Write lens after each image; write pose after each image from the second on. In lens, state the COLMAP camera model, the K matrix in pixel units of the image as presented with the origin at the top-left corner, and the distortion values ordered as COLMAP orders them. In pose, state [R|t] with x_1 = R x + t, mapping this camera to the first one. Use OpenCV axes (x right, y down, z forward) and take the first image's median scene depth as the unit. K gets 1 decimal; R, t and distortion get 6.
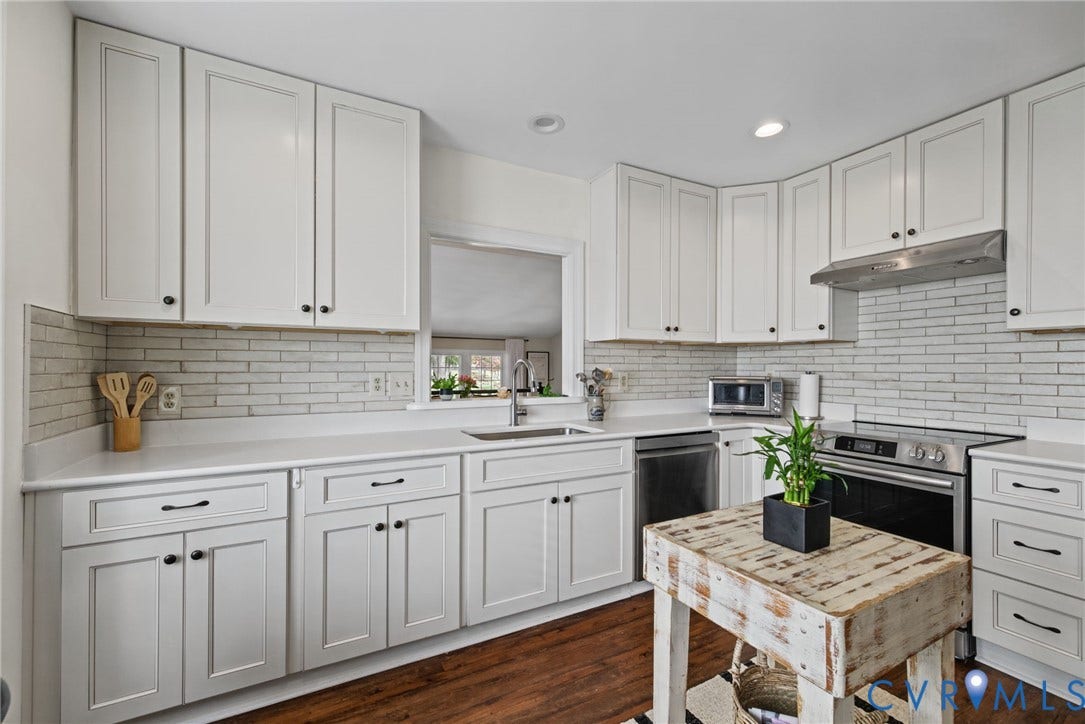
lens RADIAL K [[458.0, 0, 530.5], [0, 458.0, 363.7], [0, 0, 1]] dist [0.004263, -0.000577]
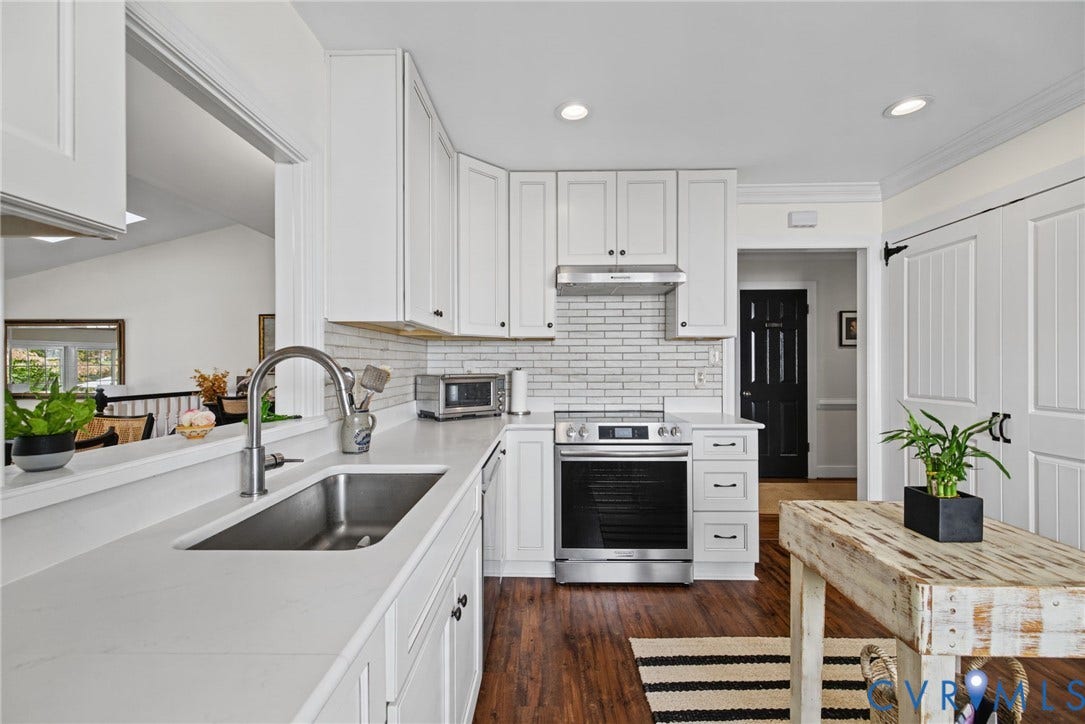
lens RADIAL K [[458.0, 0, 542.1], [0, 458.0, 362.4], [0, 0, 1]] dist [0.004263, -0.000577]
pose [[0.468180, -0.001019, 0.883632, -0.320195], [-0.002620, 0.999993, 0.002541, 0.002999], [-0.883629, -0.003505, 0.468174, 0.566309]]
